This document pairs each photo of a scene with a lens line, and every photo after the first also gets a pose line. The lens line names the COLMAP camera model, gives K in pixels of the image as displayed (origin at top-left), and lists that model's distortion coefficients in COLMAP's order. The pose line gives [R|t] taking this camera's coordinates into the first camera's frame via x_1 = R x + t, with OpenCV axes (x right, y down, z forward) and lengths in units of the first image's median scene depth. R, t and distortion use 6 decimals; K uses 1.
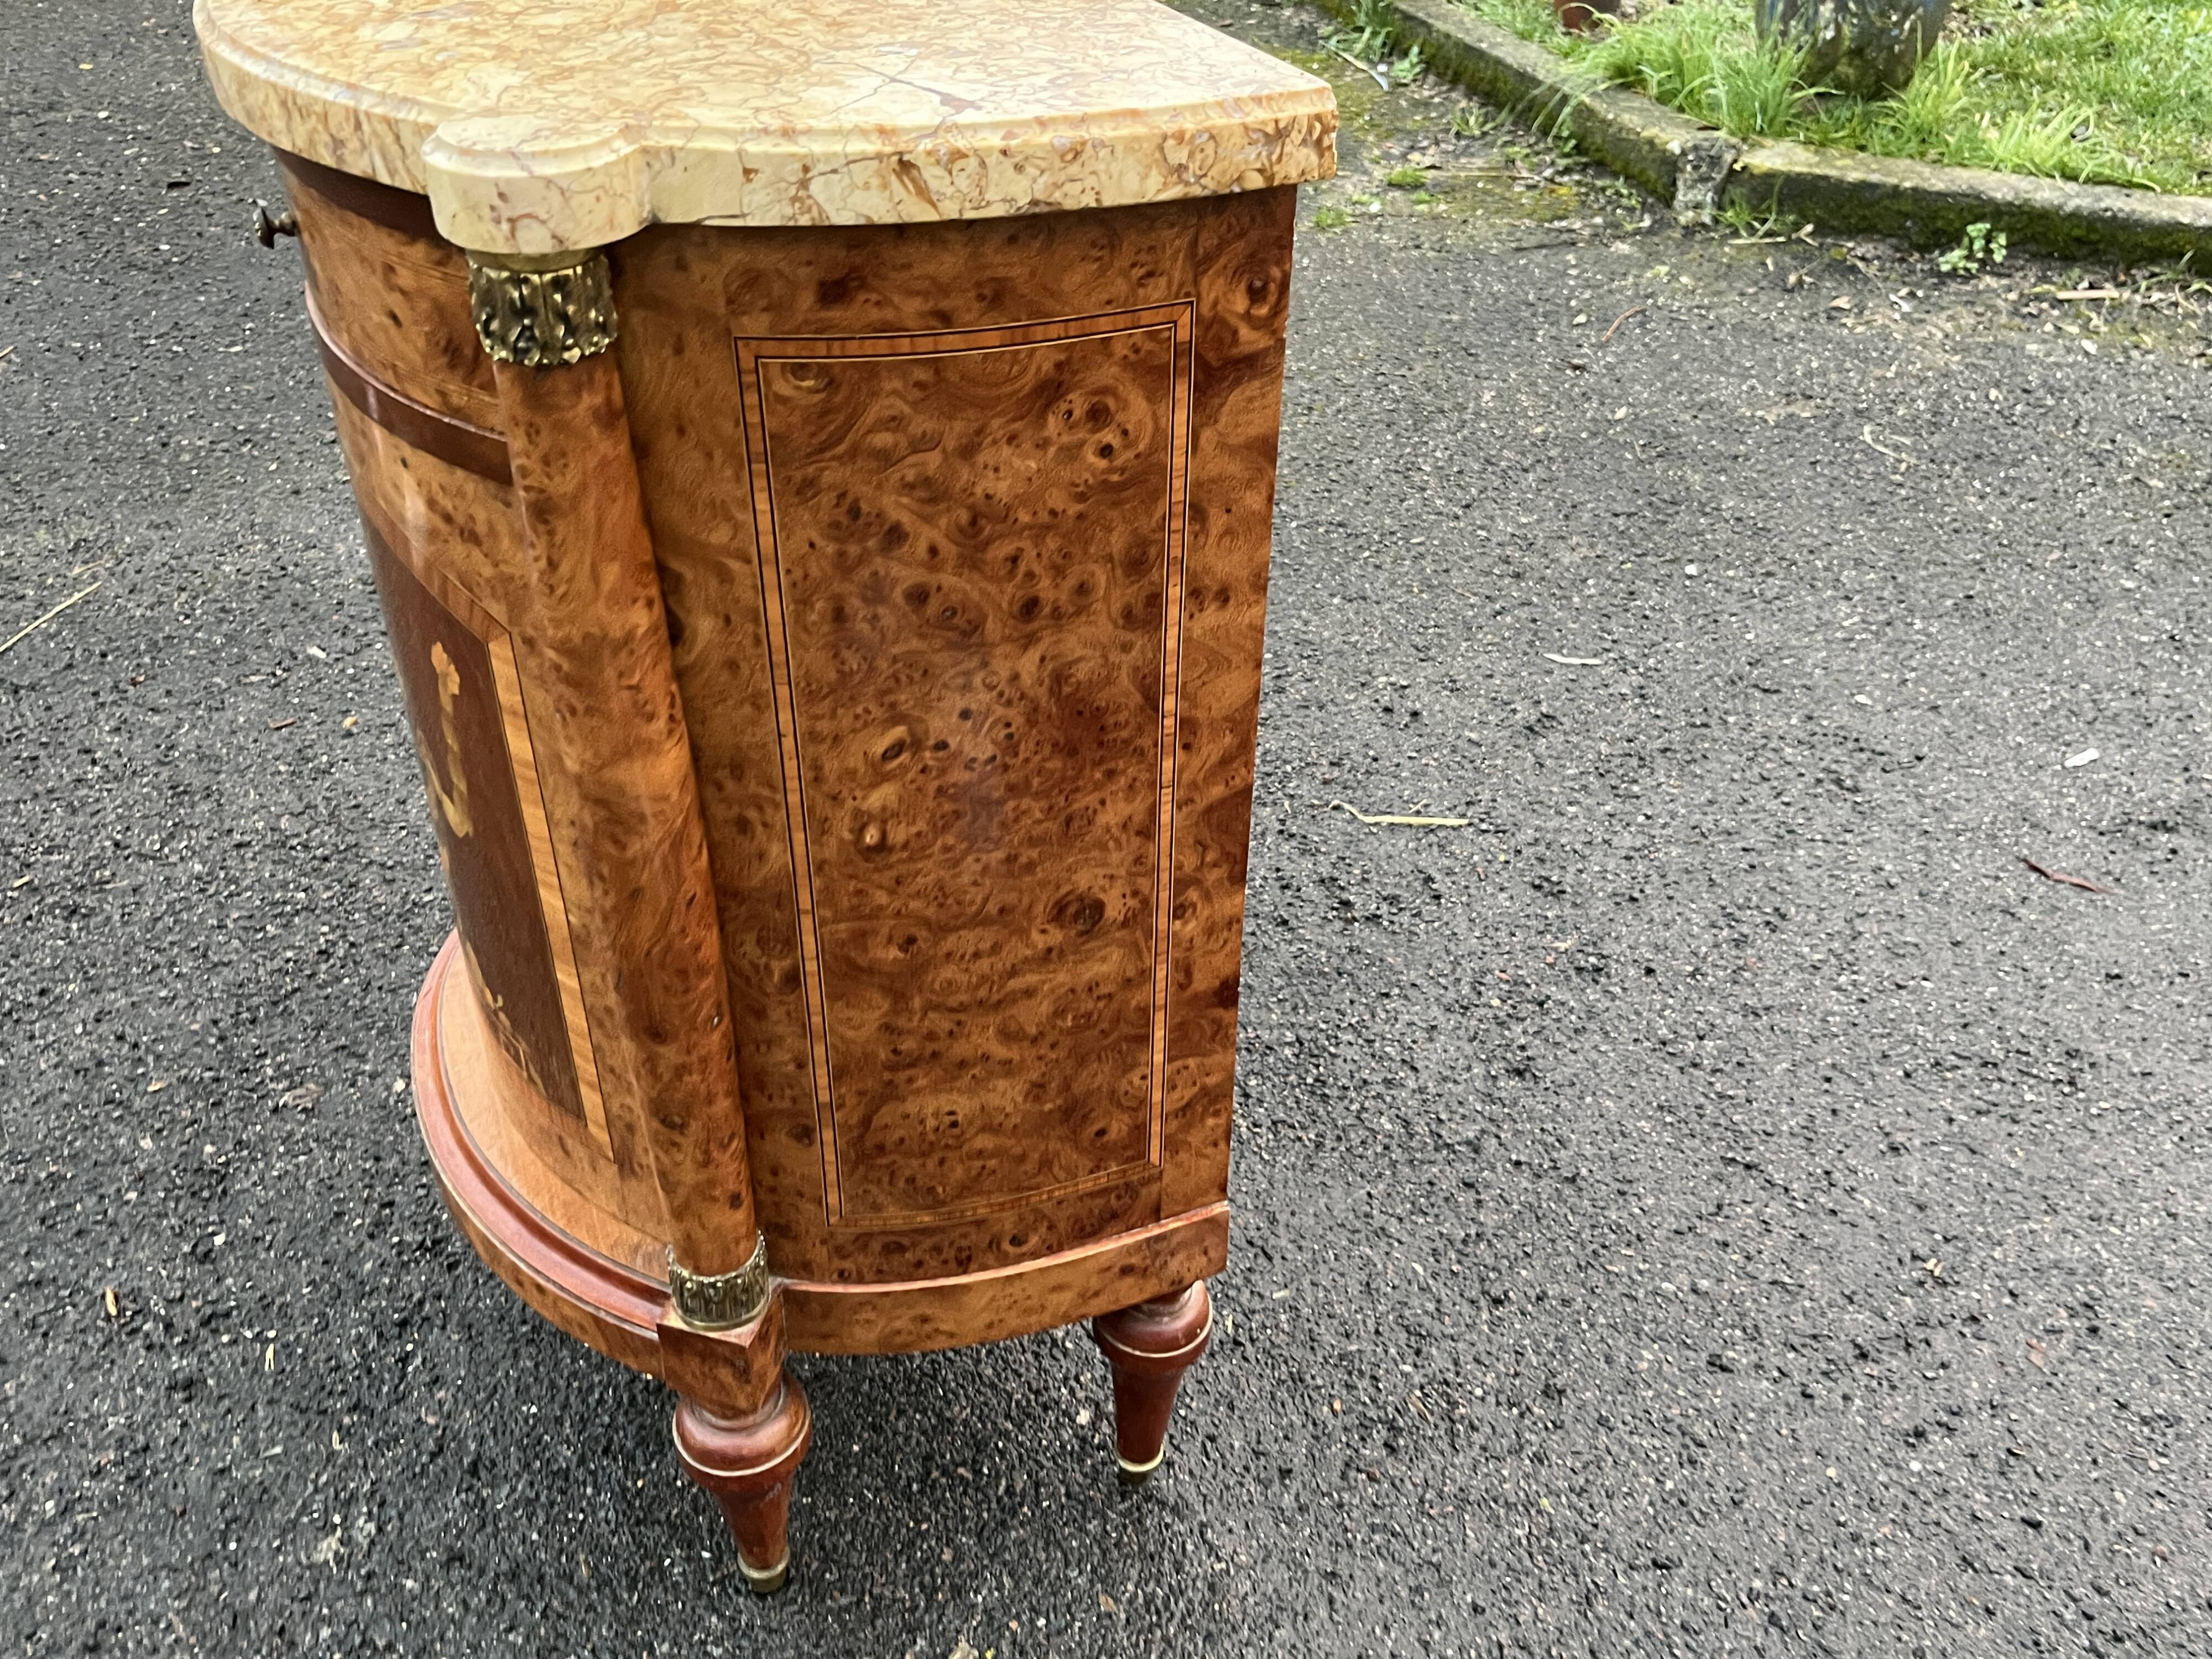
lens RADIAL K [[1954.4, 0, 1085.4], [0, 1954.4, 821.1], [0, 0, 1]] dist [0.048449, -0.064075]
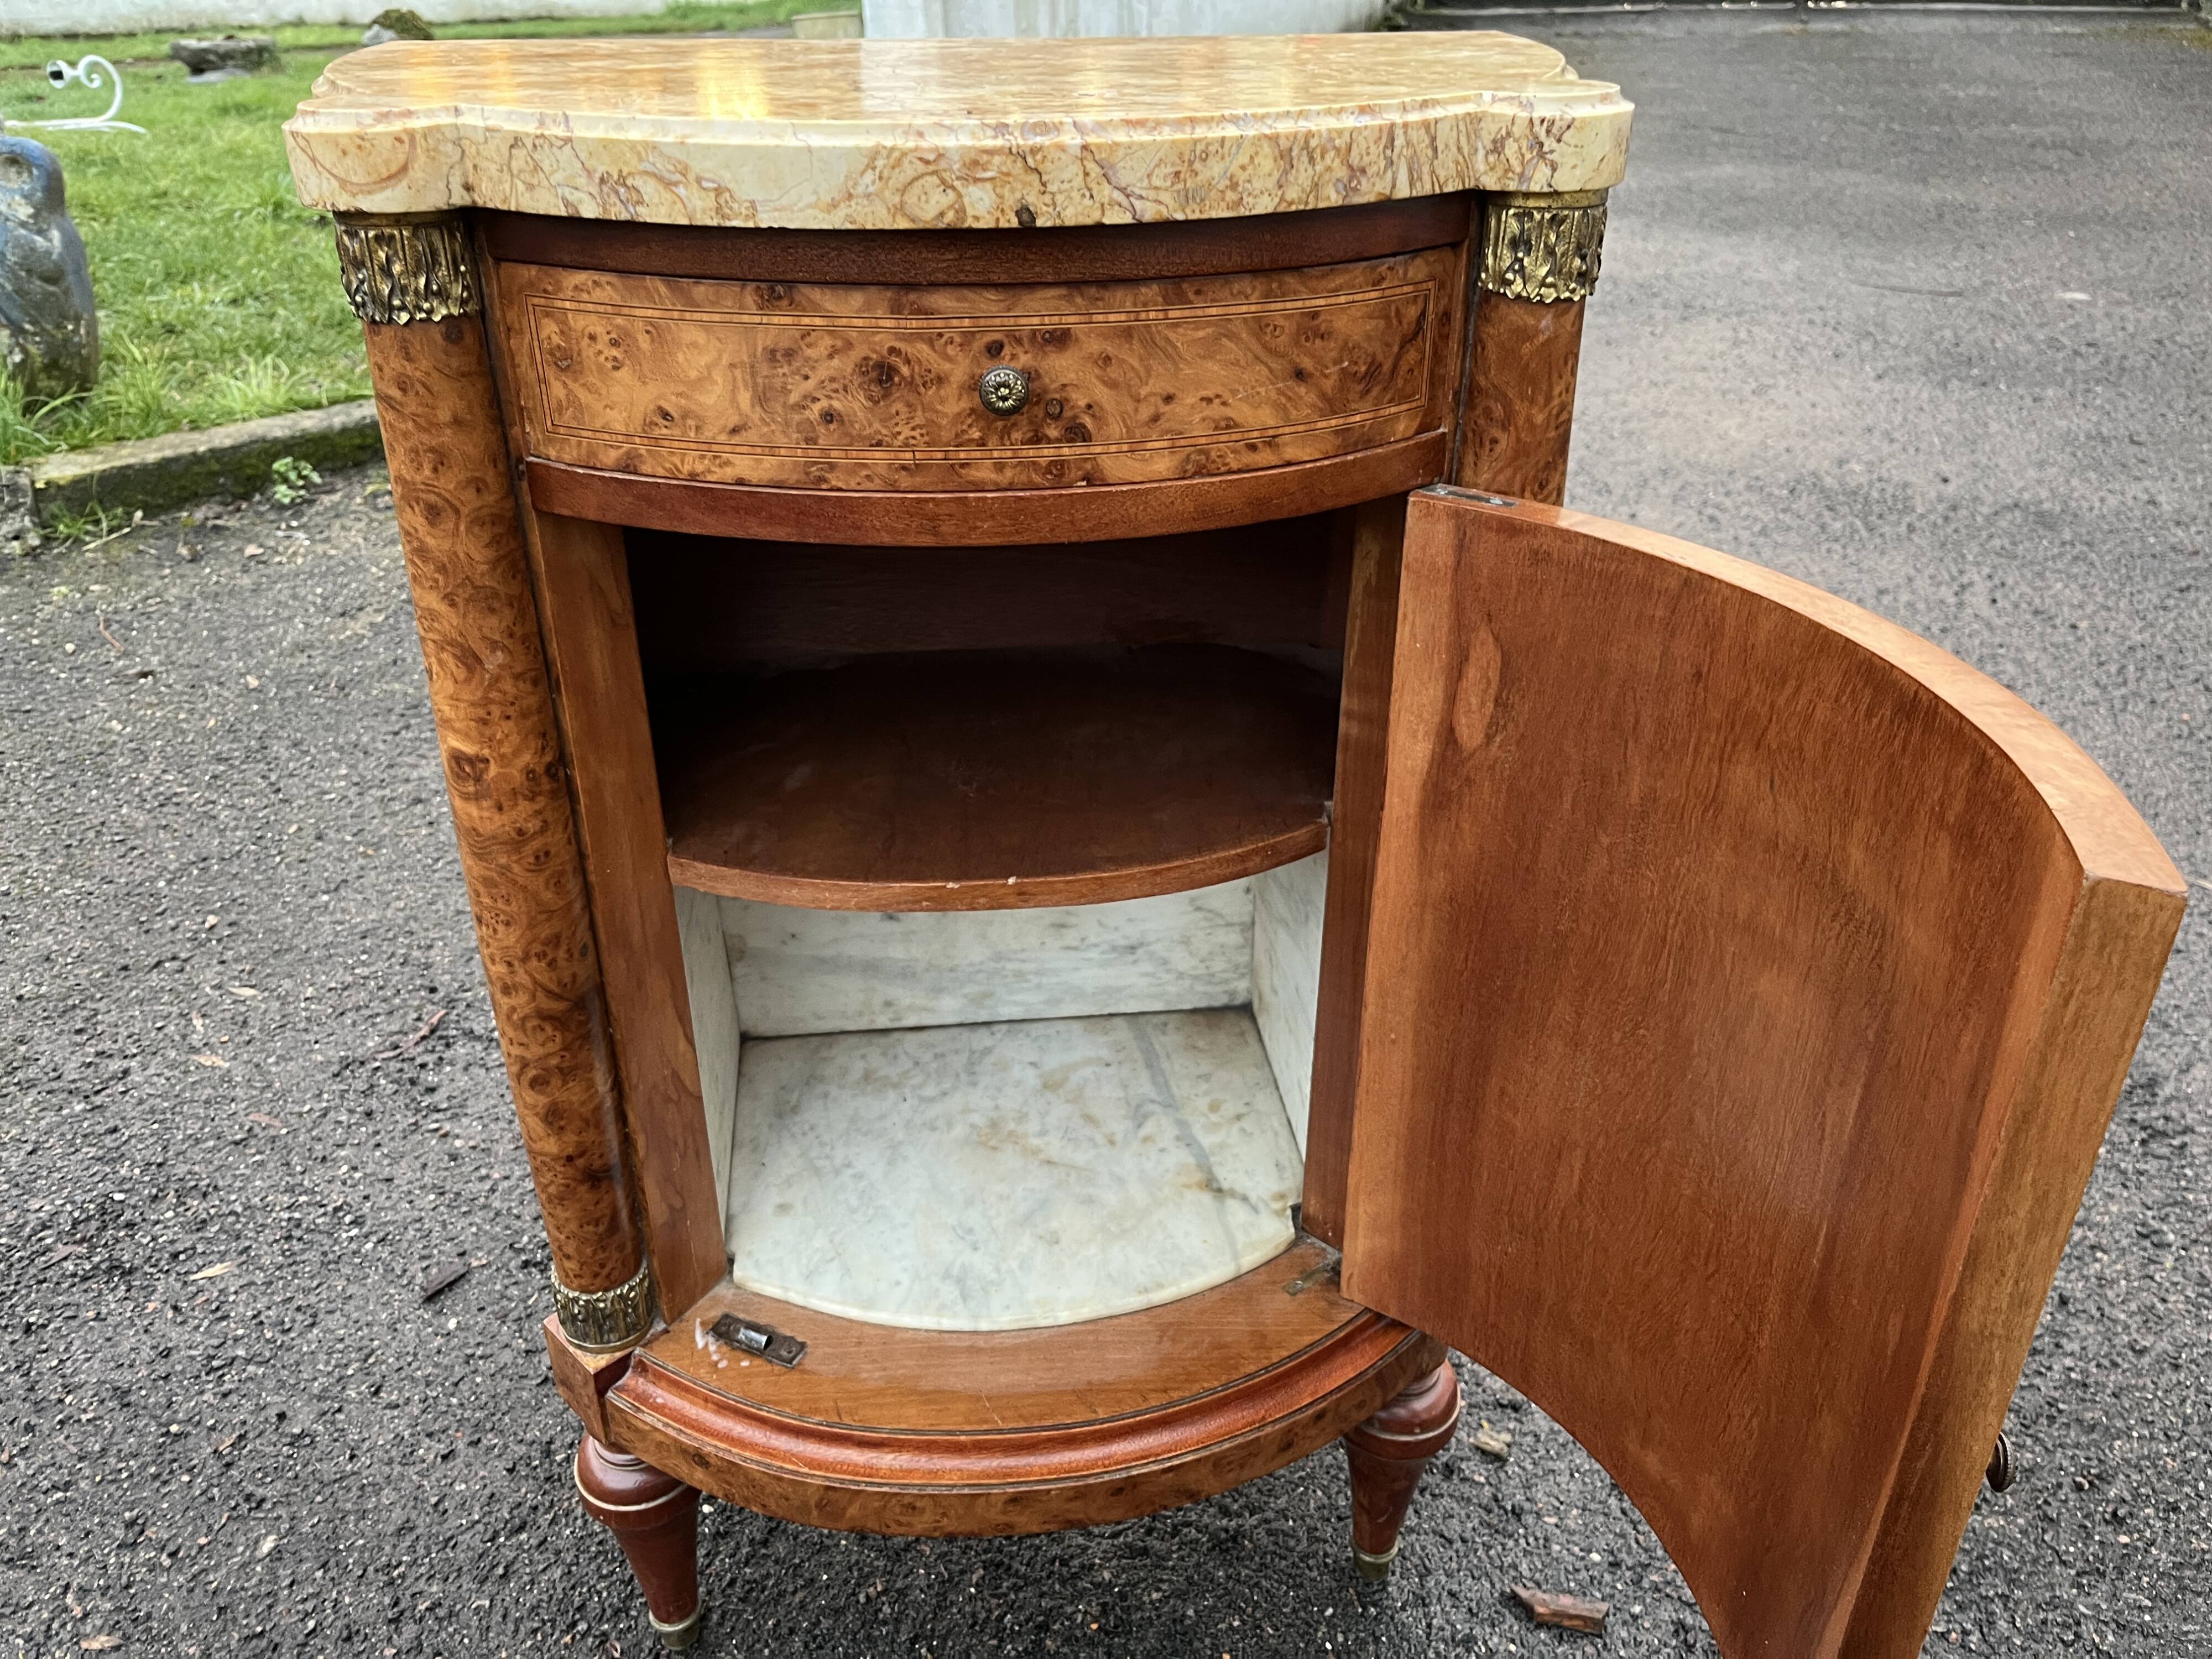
lens RADIAL K [[1711.4, 0, 1093.7], [0, 1711.4, 856.5], [0, 0, 1]] dist [0.059573, -0.089877]
pose [[0.341015, -0.461191, 0.819153, -0.323431], [0.548496, 0.805298, 0.225050, -0.086161], [-0.763454, 0.372557, 0.527580, 0.200781]]
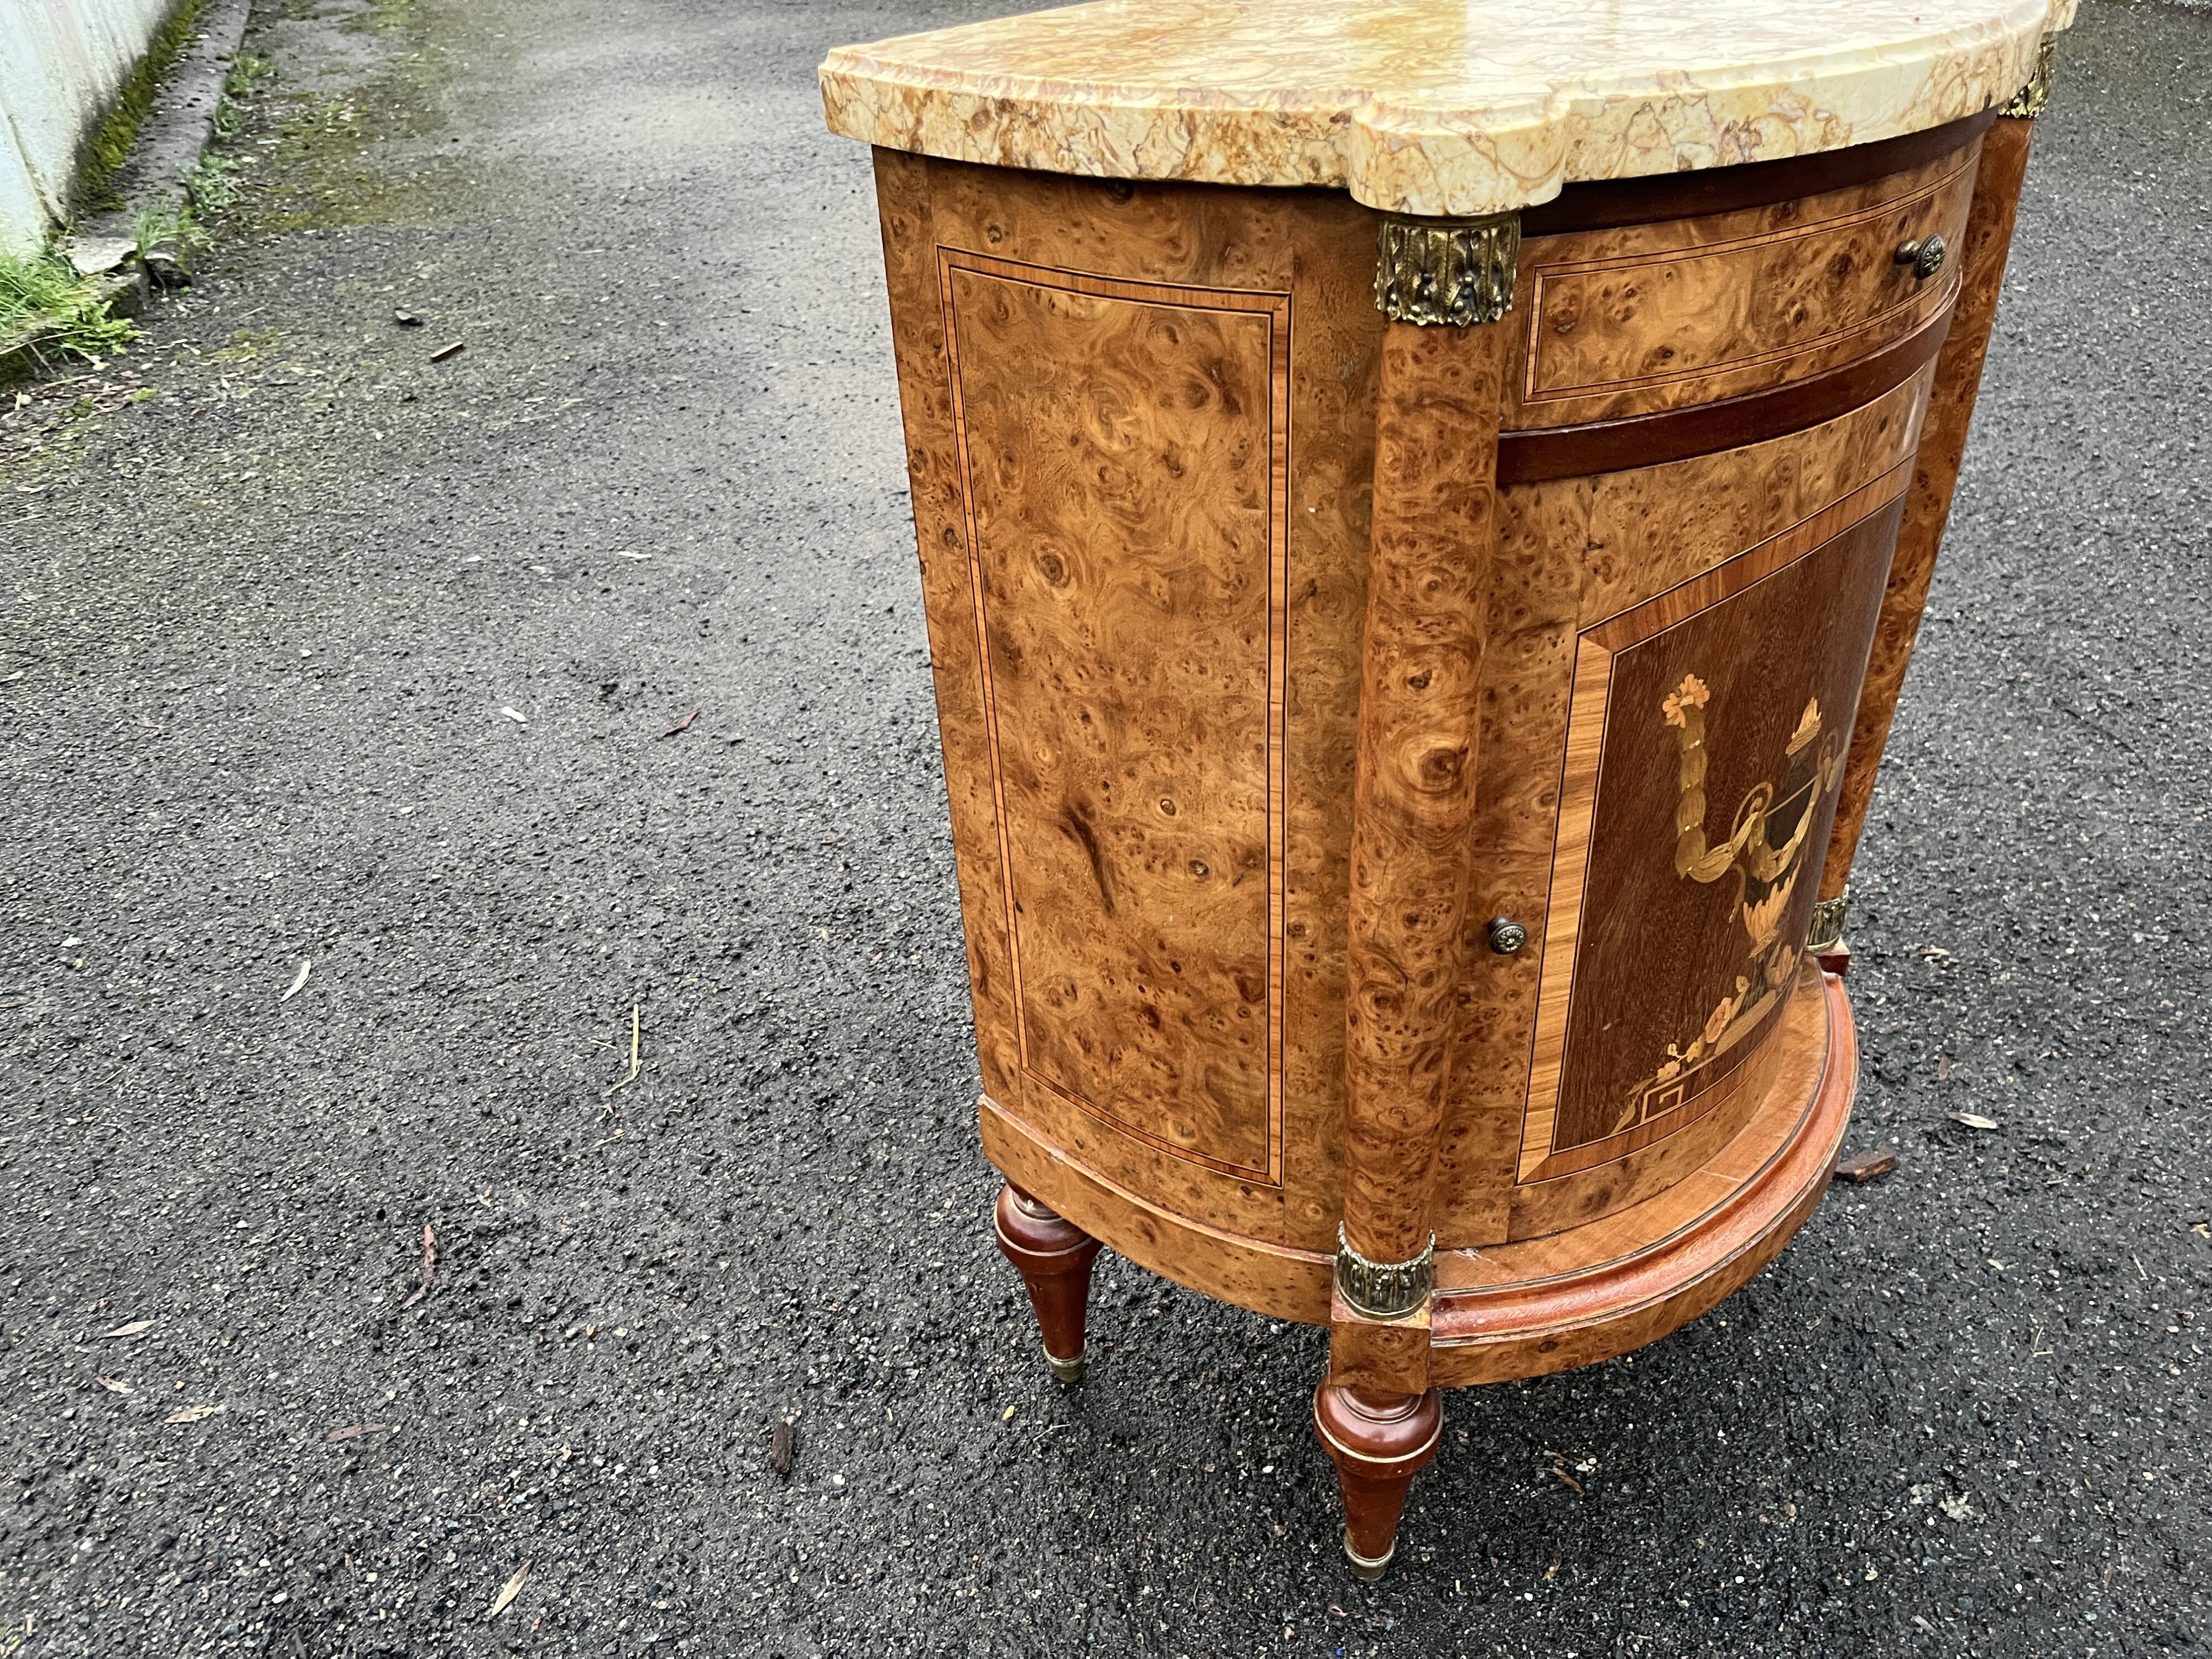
lens RADIAL K [[1711.4, 0, 1123.0], [0, 1711.4, 844.4], [0, 0, 1]] dist [0.059573, -0.089877]
pose [[-0.293060, -0.522210, 0.800882, -0.332923], [0.589228, 0.561030, 0.581426, -0.255068], [-0.752945, 0.642295, 0.143285, 0.405820]]
